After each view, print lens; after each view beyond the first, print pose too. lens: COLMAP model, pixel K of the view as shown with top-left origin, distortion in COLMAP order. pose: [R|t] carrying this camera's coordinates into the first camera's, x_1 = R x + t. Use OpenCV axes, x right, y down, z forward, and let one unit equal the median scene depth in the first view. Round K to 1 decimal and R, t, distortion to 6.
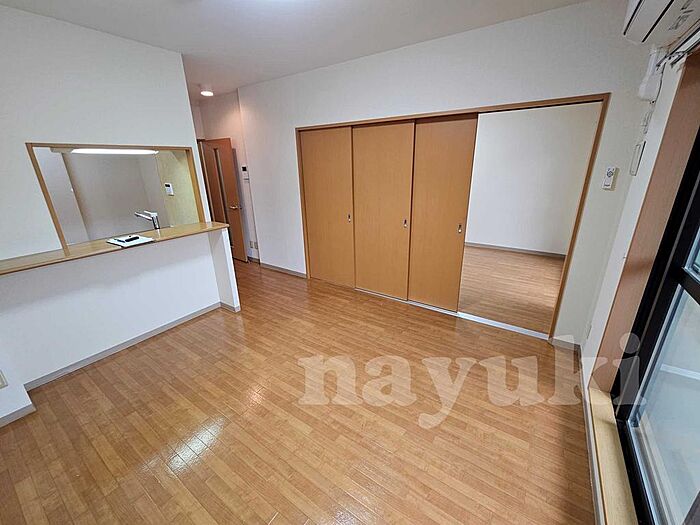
lens RADIAL K [[287.6, 0, 351.2], [0, 287.6, 261.0], [0, 0, 1]] dist [0.004423, -0.001405]
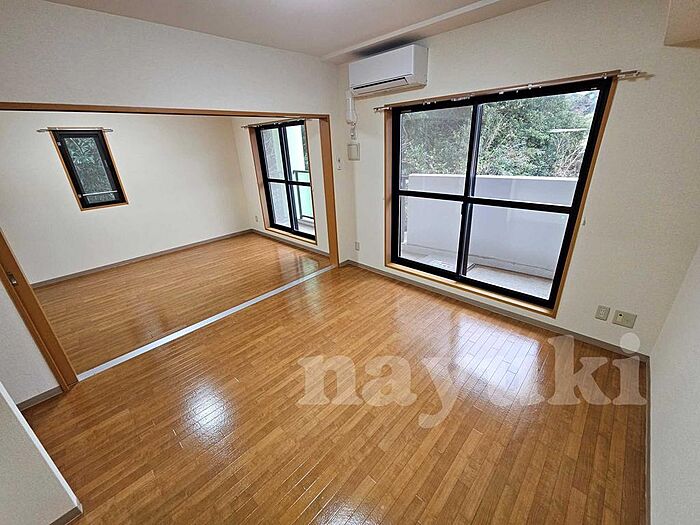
lens RADIAL K [[287.6, 0, 354.3], [0, 287.6, 262.2], [0, 0, 1]] dist [0.004423, -0.001405]
pose [[0.156723, -0.371626, 0.915058, -0.885257], [0.362047, 0.883629, 0.296853, -0.219113], [-0.918890, 0.284771, 0.273031, 0.546388]]
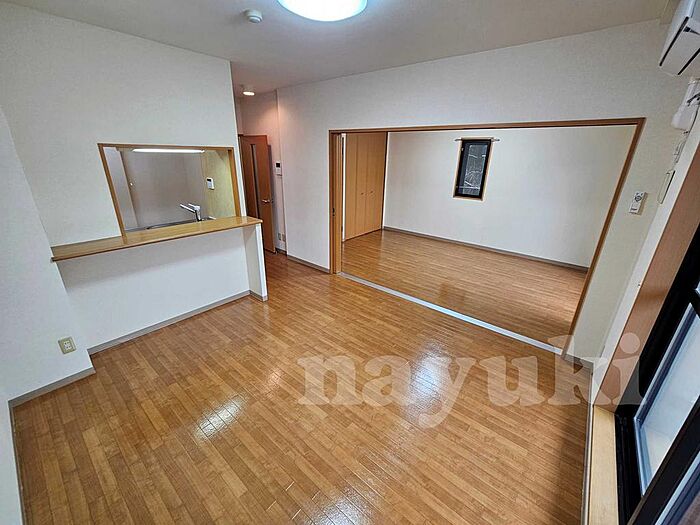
lens RADIAL K [[287.6, 0, 351.1], [0, 287.6, 262.1], [0, 0, 1]] dist [0.004423, -0.001405]
pose [[0.994476, 0.071476, -0.076862, 0.000346], [-0.069016, 0.997029, 0.034194, -0.042516], [0.079078, -0.028700, 0.996455, -0.073919]]
